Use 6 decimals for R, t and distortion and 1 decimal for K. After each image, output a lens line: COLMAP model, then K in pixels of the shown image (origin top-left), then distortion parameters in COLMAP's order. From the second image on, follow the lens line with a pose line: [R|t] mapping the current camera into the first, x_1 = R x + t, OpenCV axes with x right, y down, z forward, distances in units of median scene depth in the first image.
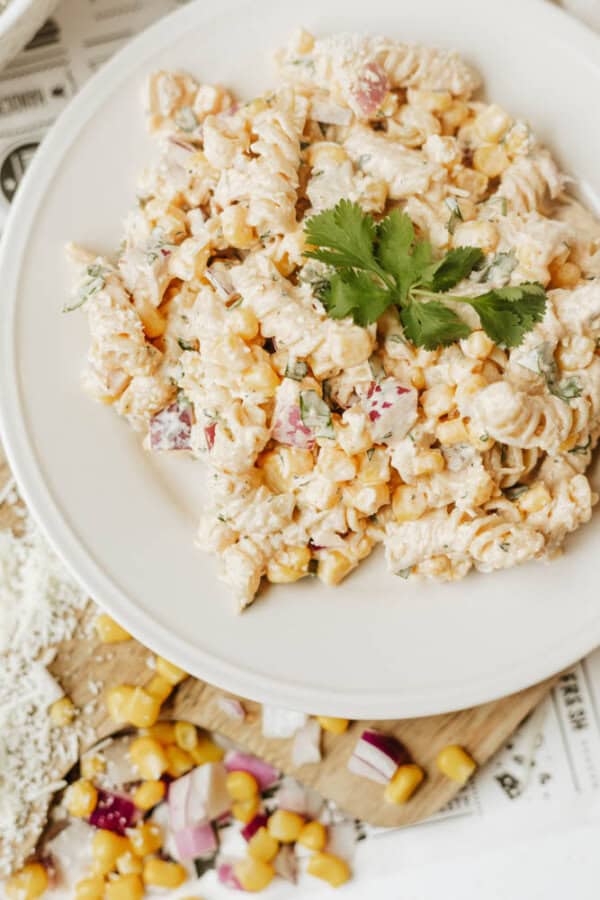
lens RADIAL K [[1413.2, 0, 300.0], [0, 1413.2, 450.0], [0, 0, 1]] dist [-0.012017, 0.017398]
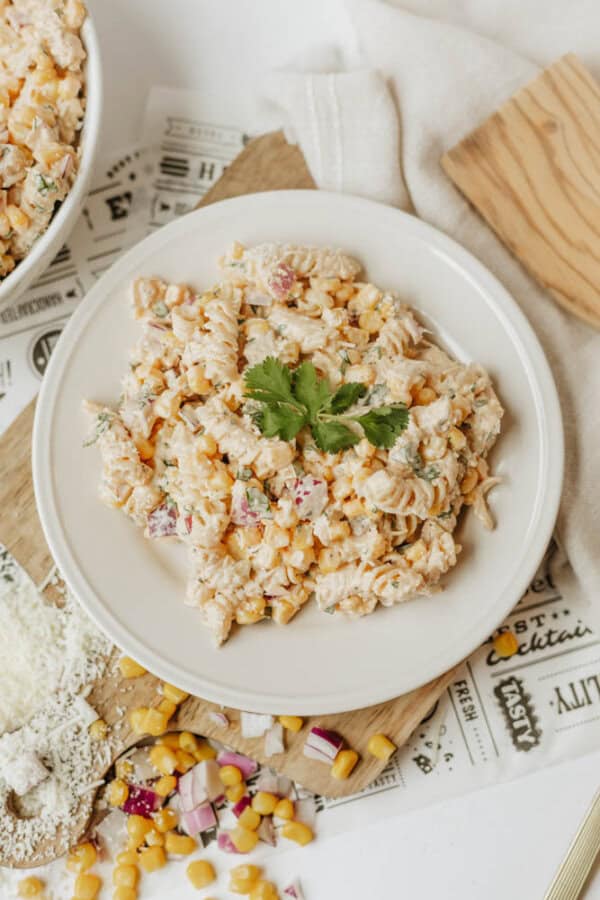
lens RADIAL K [[1331.5, 0, 300.0], [0, 1331.5, 450.0], [0, 0, 1]] dist [-0.021301, -0.023230]
pose [[0.997395, -0.072090, -0.002681, 0.055026], [0.071524, 0.993049, -0.093480, 0.047152], [0.009401, 0.093045, 0.995618, -0.341275]]
